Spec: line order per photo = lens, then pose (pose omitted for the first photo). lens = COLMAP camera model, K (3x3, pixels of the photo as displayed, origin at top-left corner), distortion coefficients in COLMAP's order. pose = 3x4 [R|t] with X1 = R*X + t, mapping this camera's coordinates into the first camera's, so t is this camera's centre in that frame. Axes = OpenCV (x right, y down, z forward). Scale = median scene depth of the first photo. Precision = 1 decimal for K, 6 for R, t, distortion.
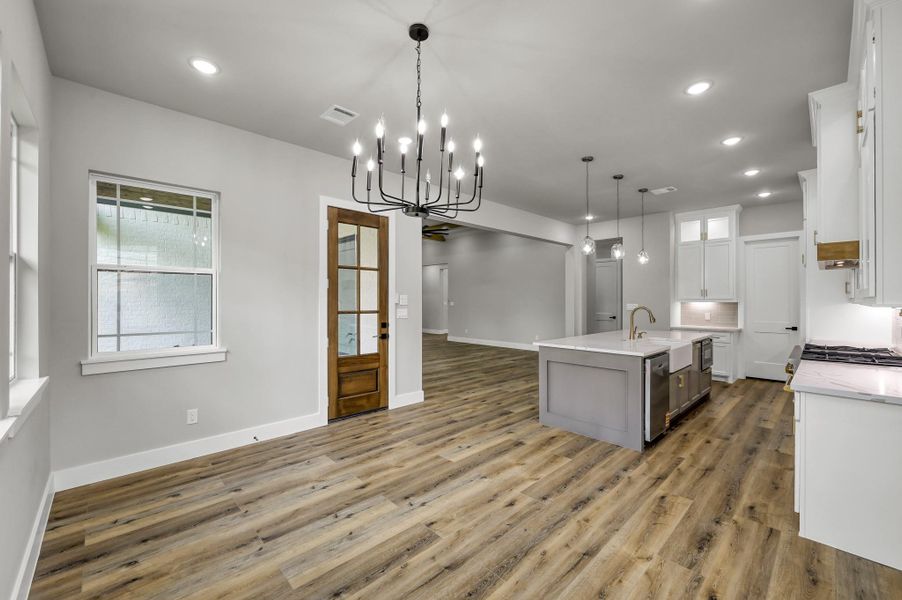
lens RADIAL K [[371.6, 0, 449.9], [0, 371.6, 302.2], [0, 0, 1]] dist [0.002360, 0.000151]
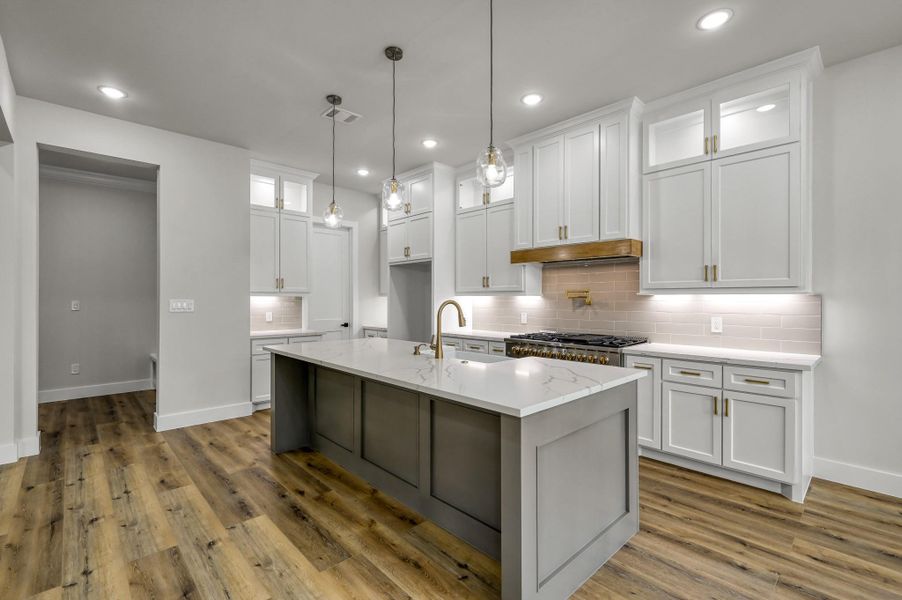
lens RADIAL K [[400.3, 0, 441.9], [0, 400.3, 282.7], [0, 0, 1]] dist [-0.004178, -0.000614]
pose [[0.023103, 0.053994, 0.998274, -0.103872], [0.014758, 0.998413, -0.054343, 0.015316], [-0.999624, 0.015988, 0.022269, 0.786500]]
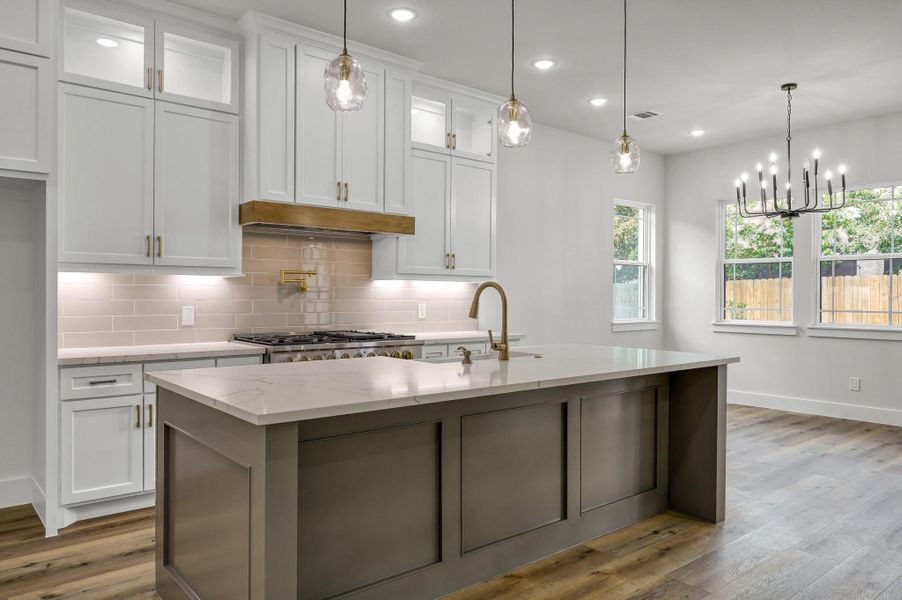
lens RADIAL K [[644.3, 0, 448.1], [0, 644.3, 283.5], [0, 0, 1]] dist [0.006391, -0.007252]
pose [[-0.997230, -0.001386, 0.074370, 0.366972], [-0.001026, 0.999988, 0.004871, 0.005706], [-0.074376, 0.004781, -0.997219, 1.352508]]
